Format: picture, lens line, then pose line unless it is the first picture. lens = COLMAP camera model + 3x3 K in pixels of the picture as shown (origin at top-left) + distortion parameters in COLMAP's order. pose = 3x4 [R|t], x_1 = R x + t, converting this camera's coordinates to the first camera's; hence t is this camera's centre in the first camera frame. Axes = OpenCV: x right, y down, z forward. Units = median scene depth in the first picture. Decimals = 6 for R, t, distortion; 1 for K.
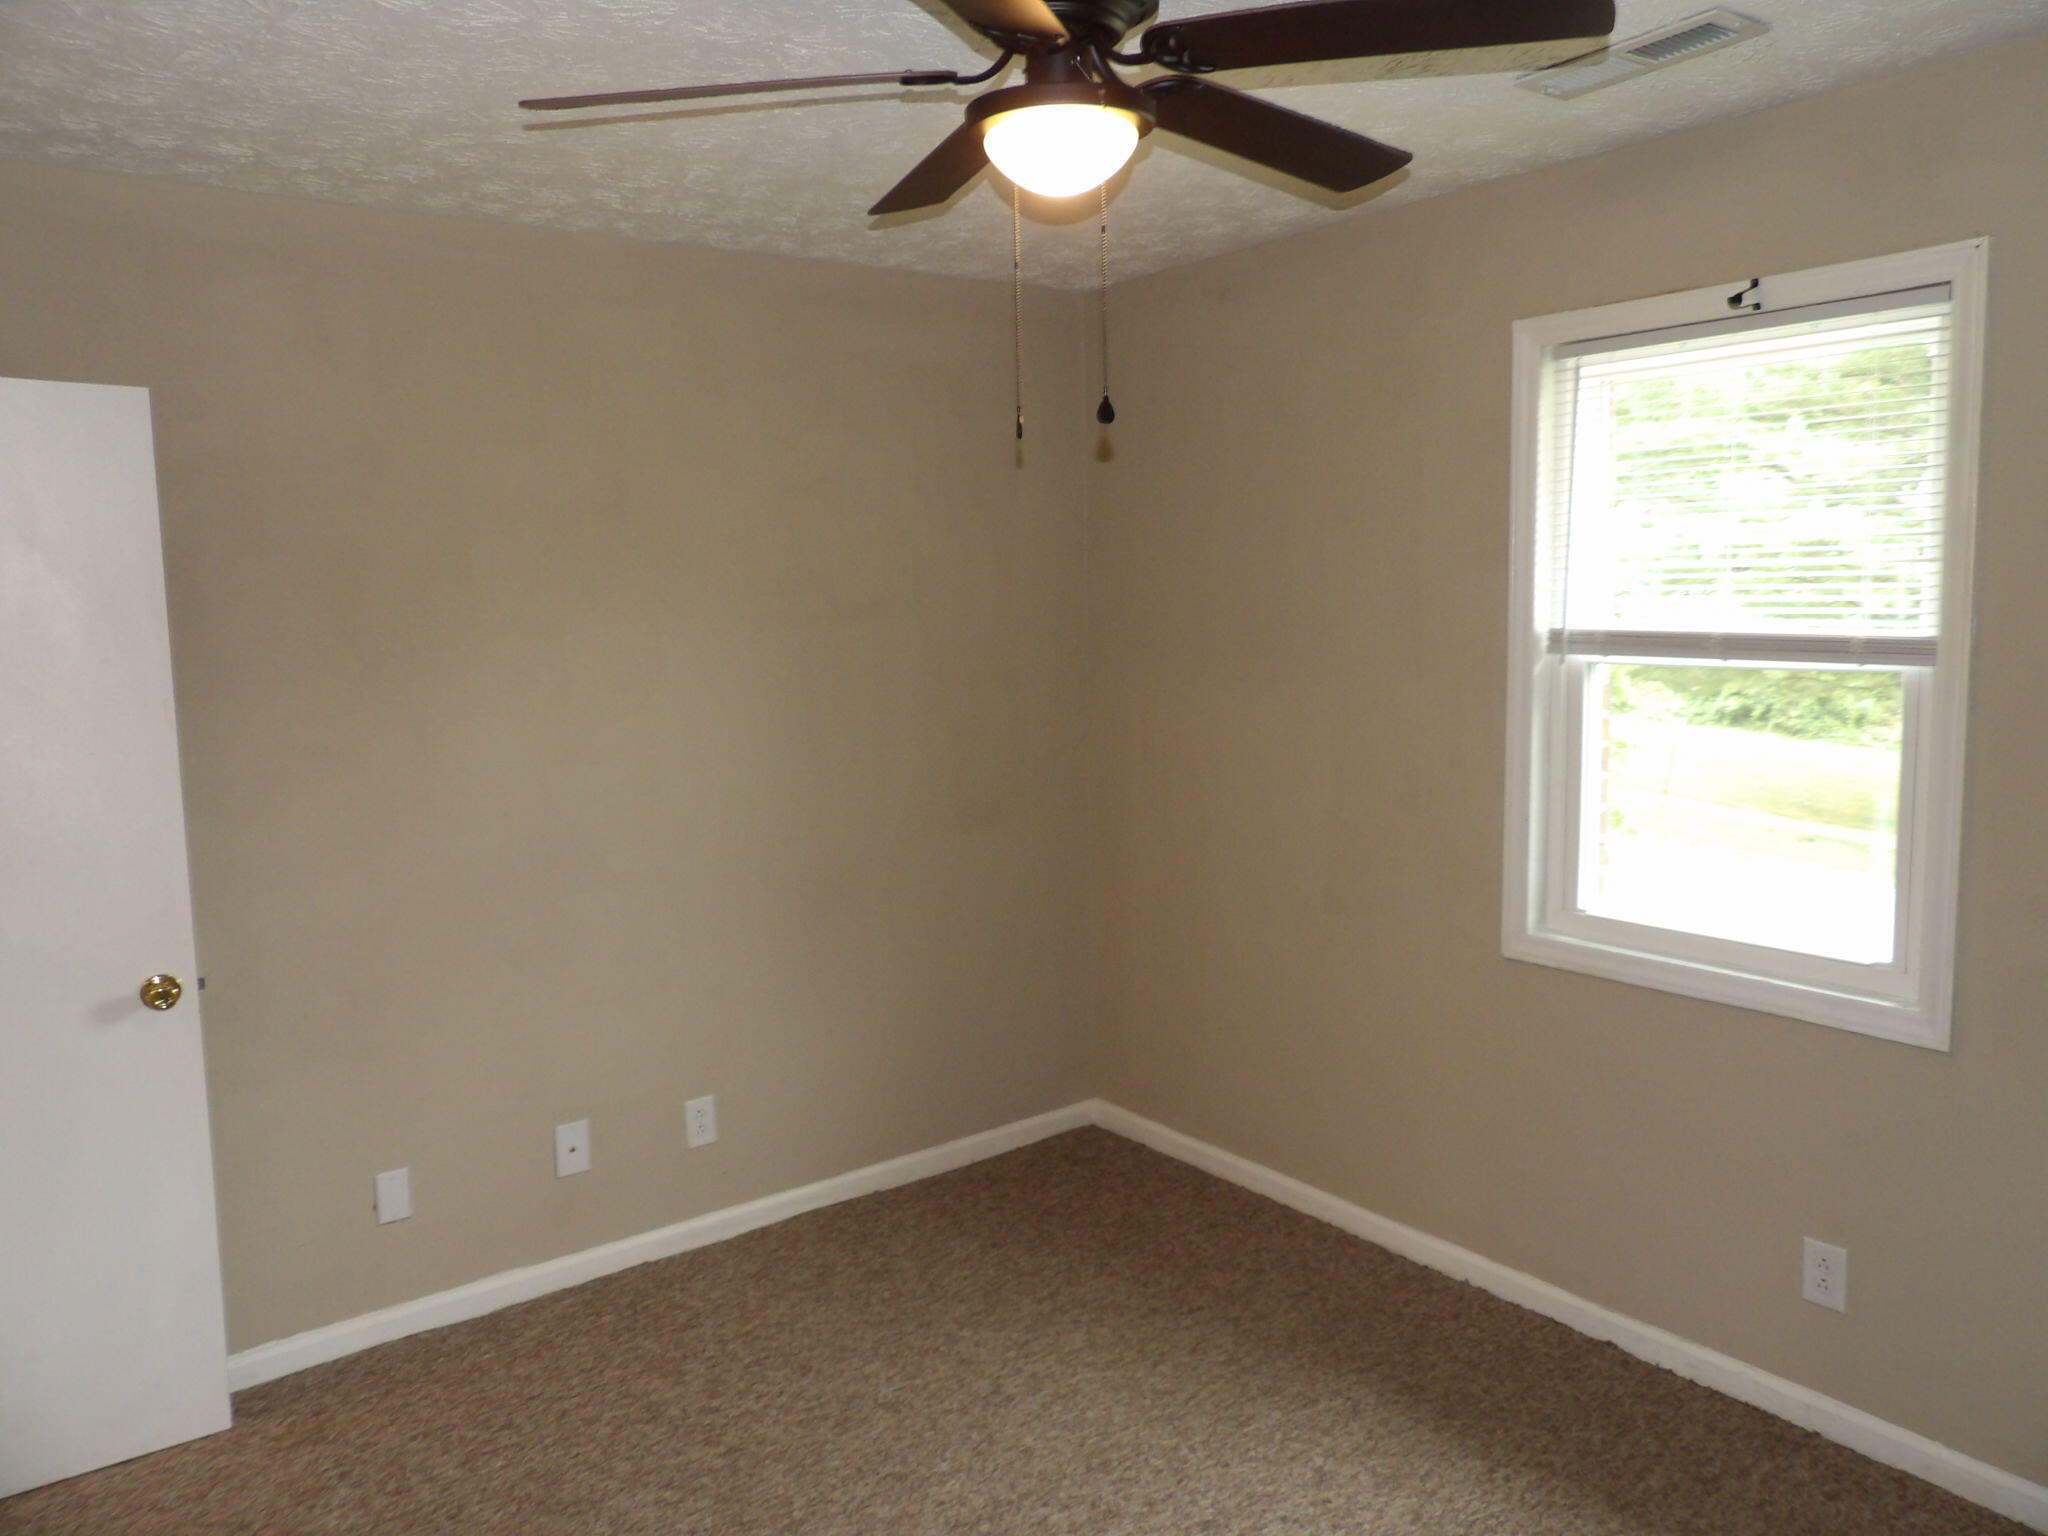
lens RADIAL K [[1471.4, 0, 1010.7], [0, 1471.4, 781.0], [0, 0, 1]] dist [-0.020266, 0.026423]
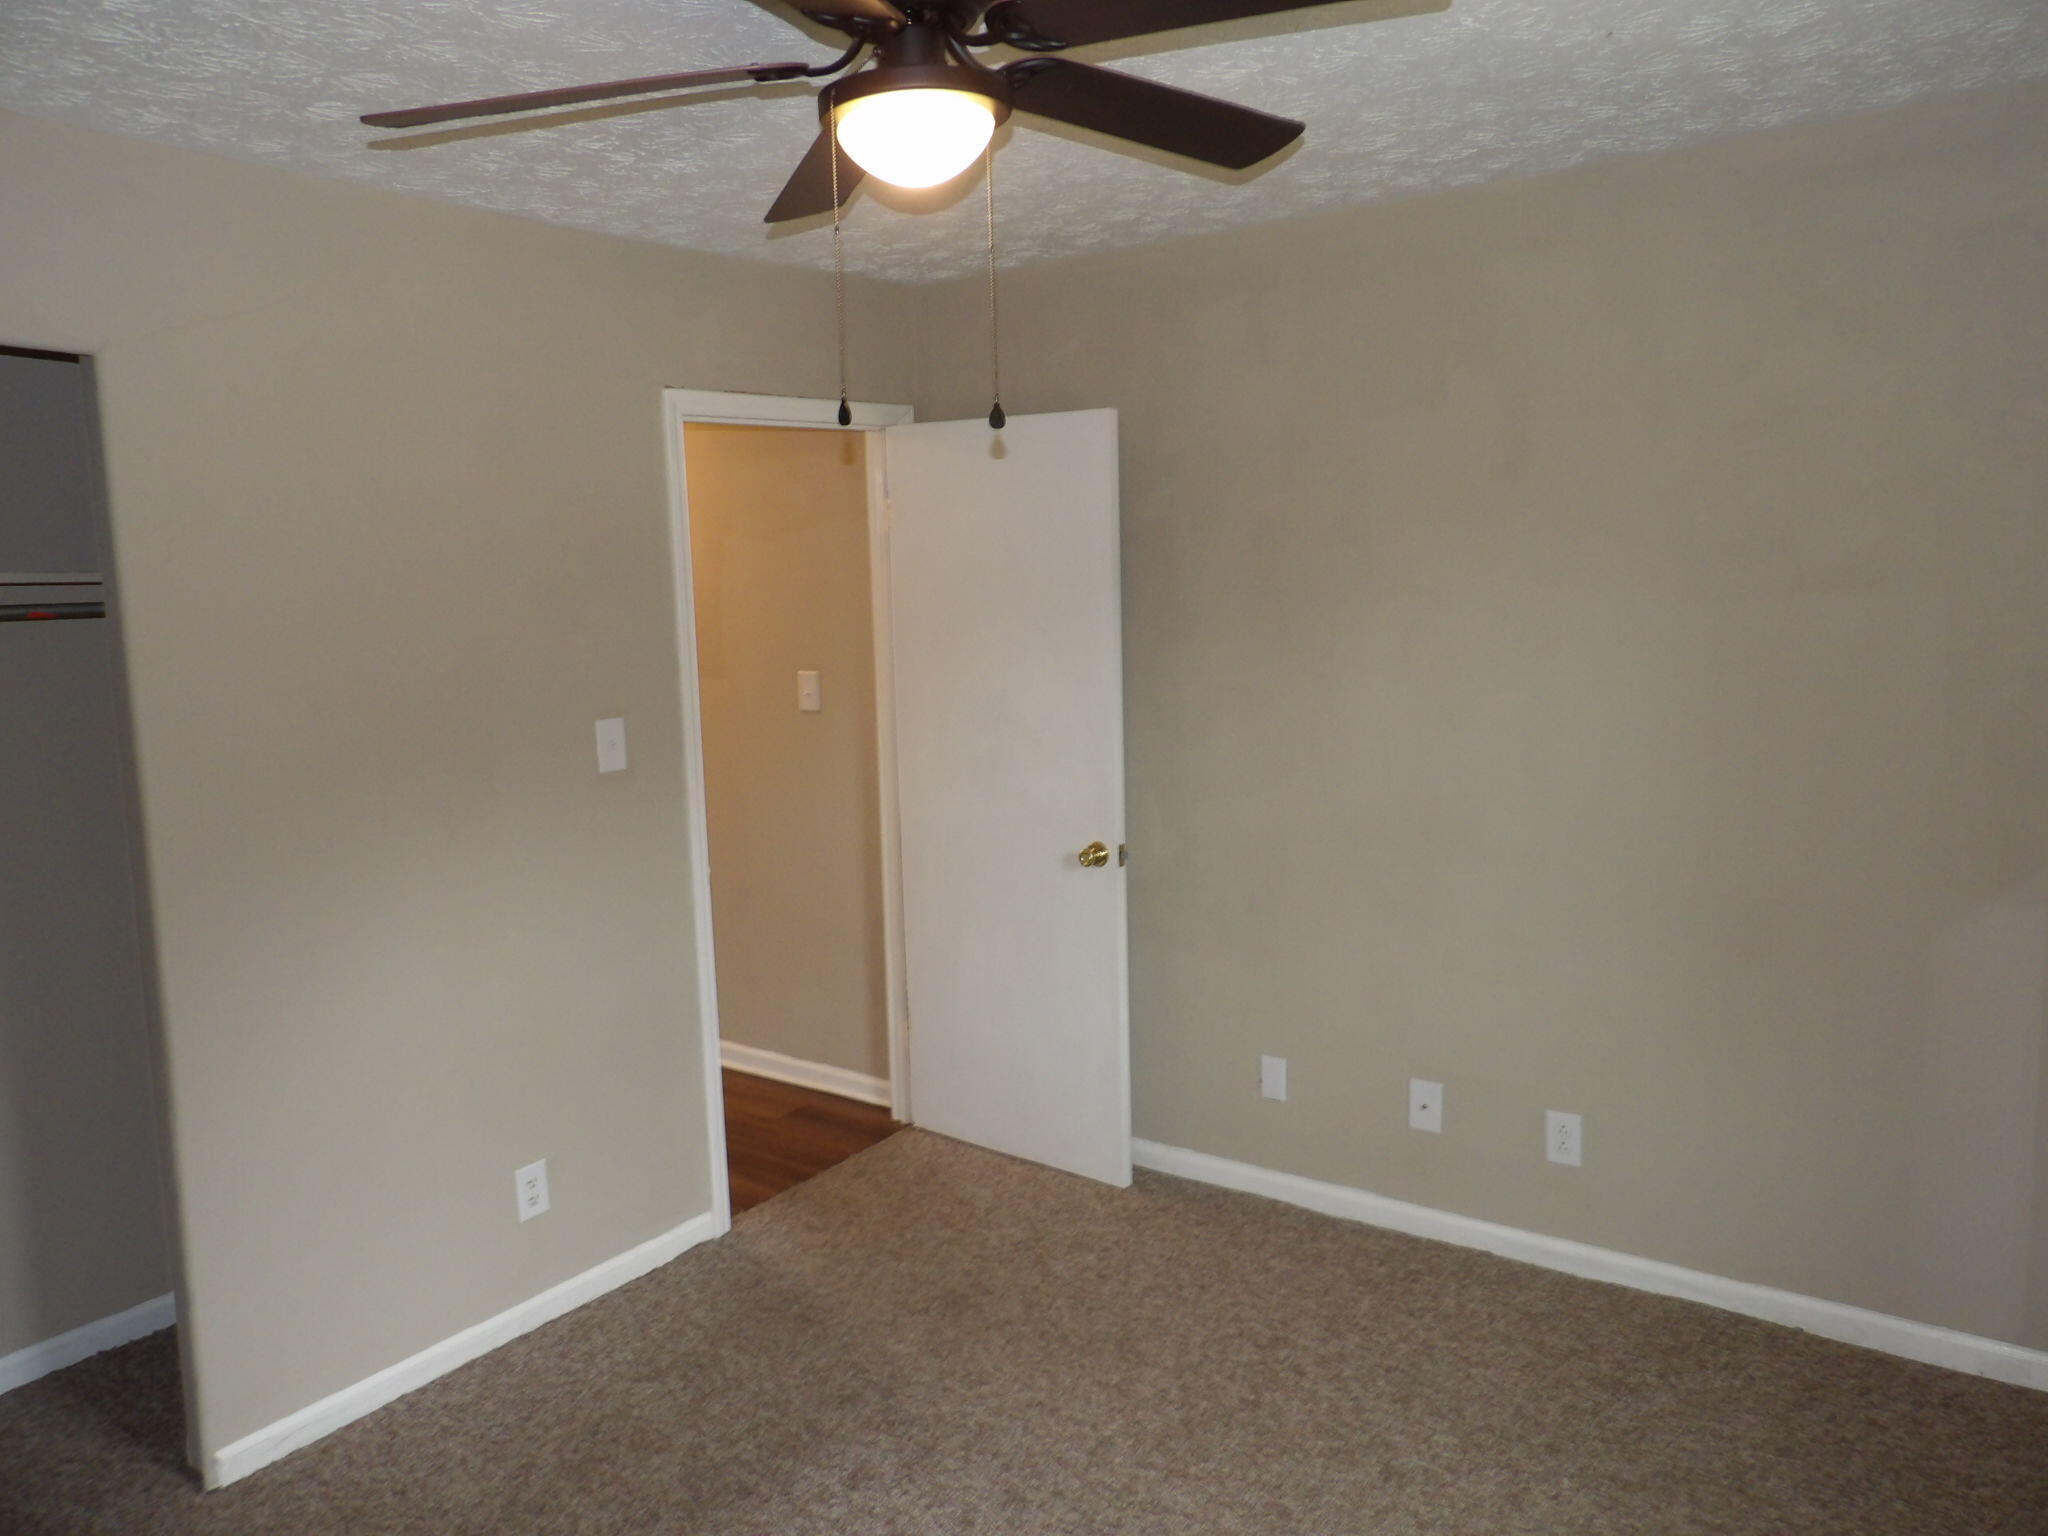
lens RADIAL K [[1471.4, 0, 1020.3], [0, 1471.4, 774.0], [0, 0, 1]] dist [-0.020266, 0.026423]
pose [[0.293556, 0.155031, -0.943287, 0.581750], [-0.097422, 0.986476, 0.131811, -0.090108], [0.950965, 0.053203, 0.304689, 0.434307]]
